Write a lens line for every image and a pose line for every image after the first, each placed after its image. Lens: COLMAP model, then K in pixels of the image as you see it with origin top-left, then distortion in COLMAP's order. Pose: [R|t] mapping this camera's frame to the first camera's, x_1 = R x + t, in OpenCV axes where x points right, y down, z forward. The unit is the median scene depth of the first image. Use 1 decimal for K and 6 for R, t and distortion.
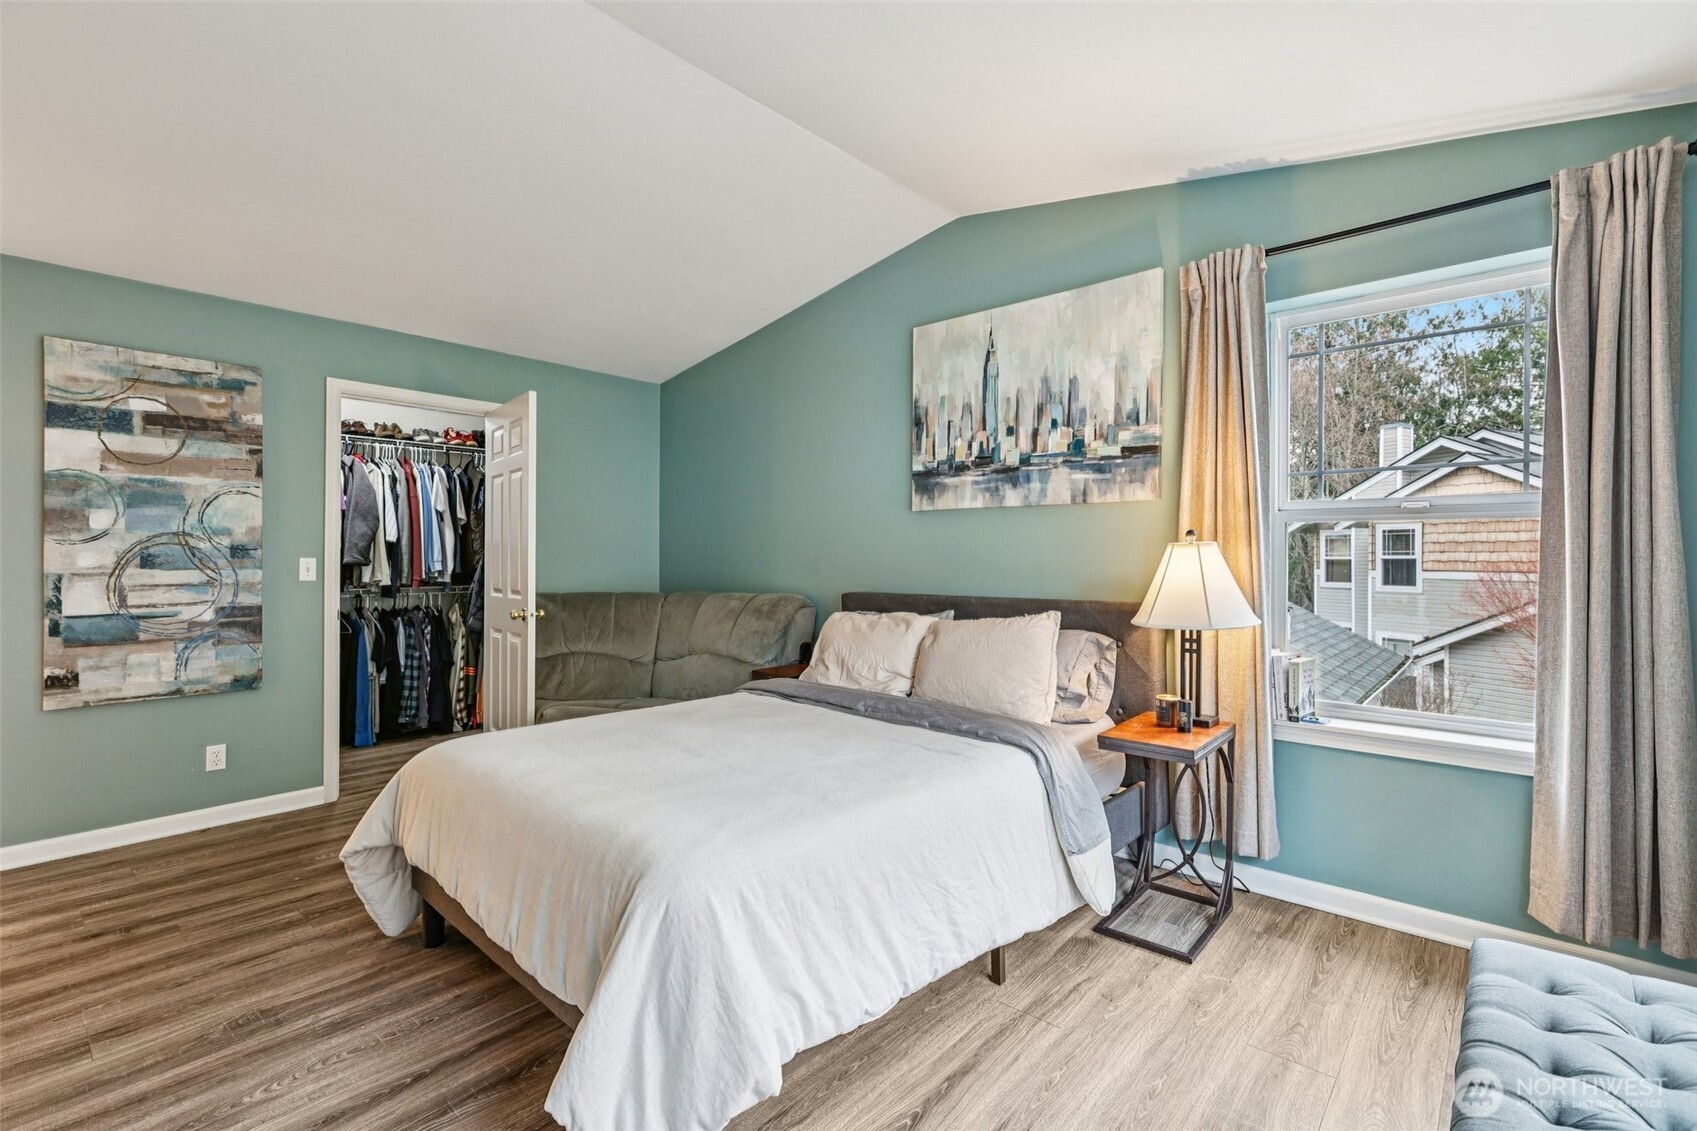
lens RADIAL K [[745.9, 0, 861.3], [0, 745.9, 557.9], [0, 0, 1]] dist [-0.003298, 0.000034]
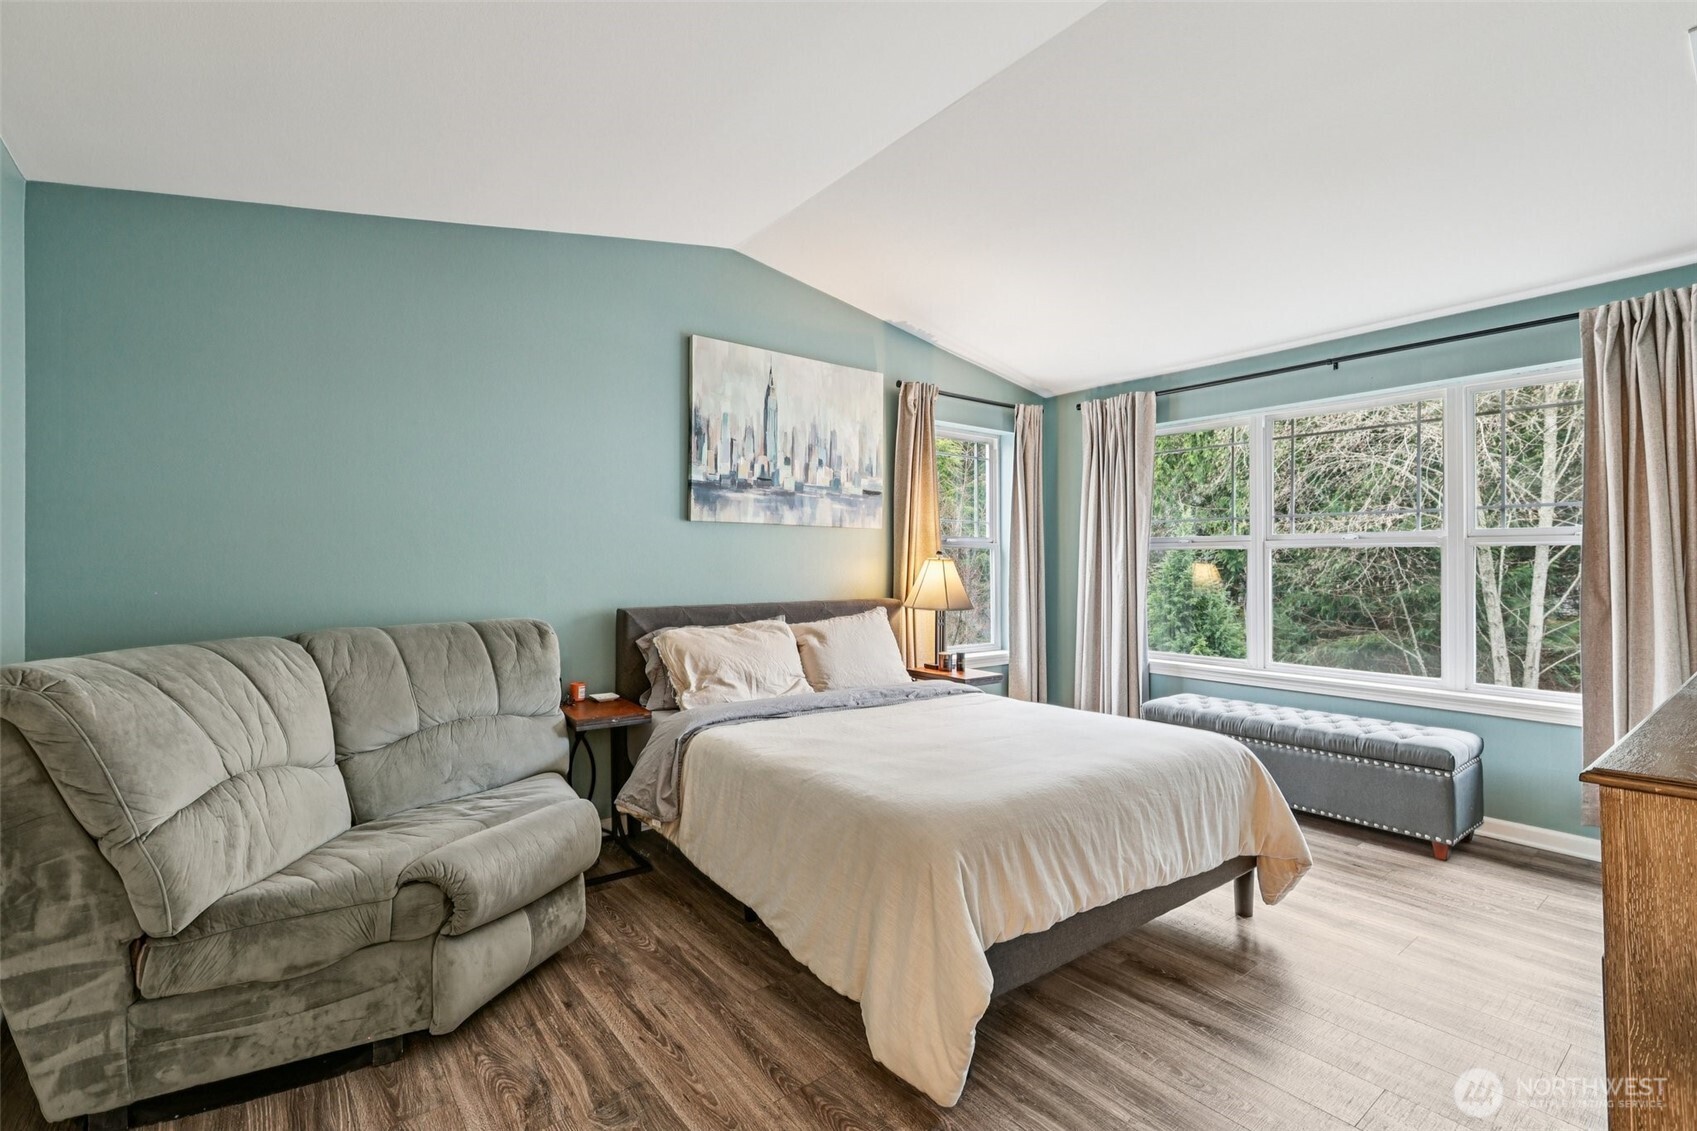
lens RADIAL K [[757.8, 0, 854.8], [0, 757.8, 558.3], [0, 0, 1]] dist [0.001321, 0.000681]
pose [[0.192939, 0.013310, 0.981121, -0.959315], [0.005672, 0.999876, -0.014680, 0.002090], [-0.981194, 0.008397, 0.192839, 0.669106]]
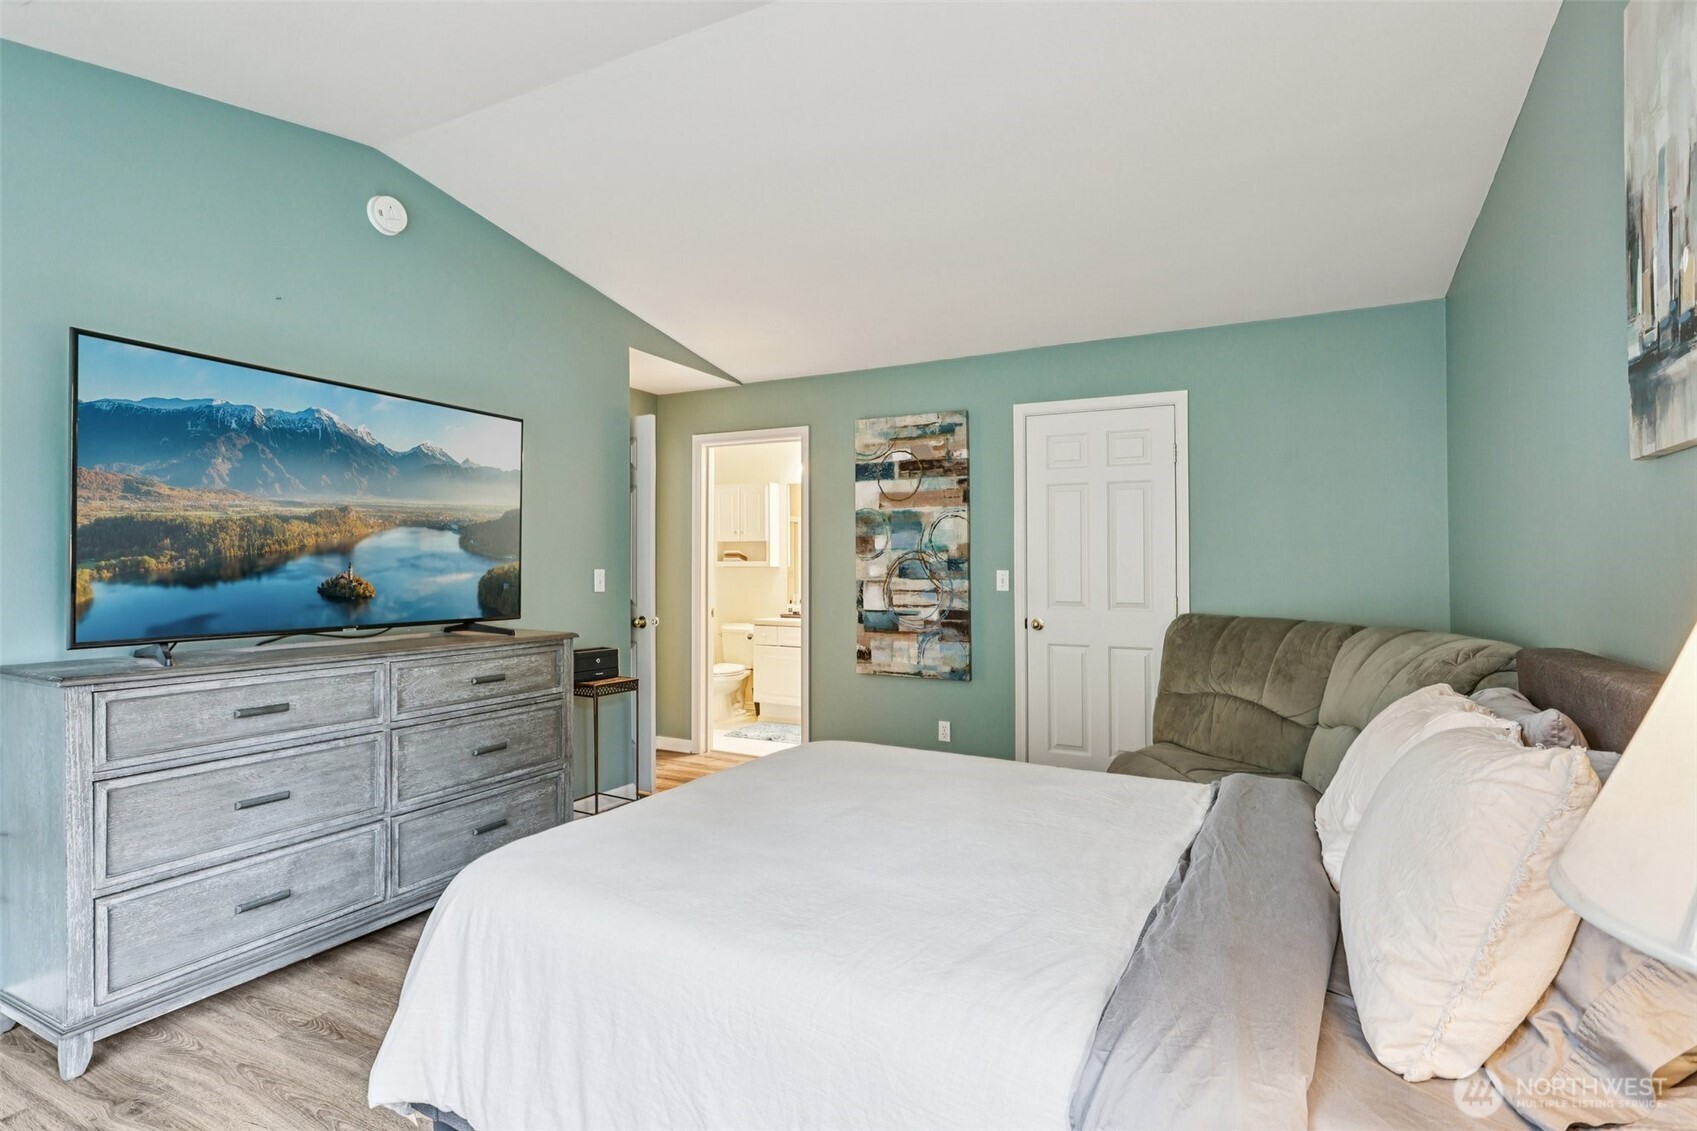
lens RADIAL K [[831.7, 0, 854.6], [0, 831.7, 565.2], [0, 0, 1]] dist [-0.000567, 0.000199]
pose [[0.242458, -0.003749, -0.970155, 0.454128], [-0.004362, 0.999978, -0.004955, -0.000791], [0.970152, 0.005433, 0.242436, 0.533694]]
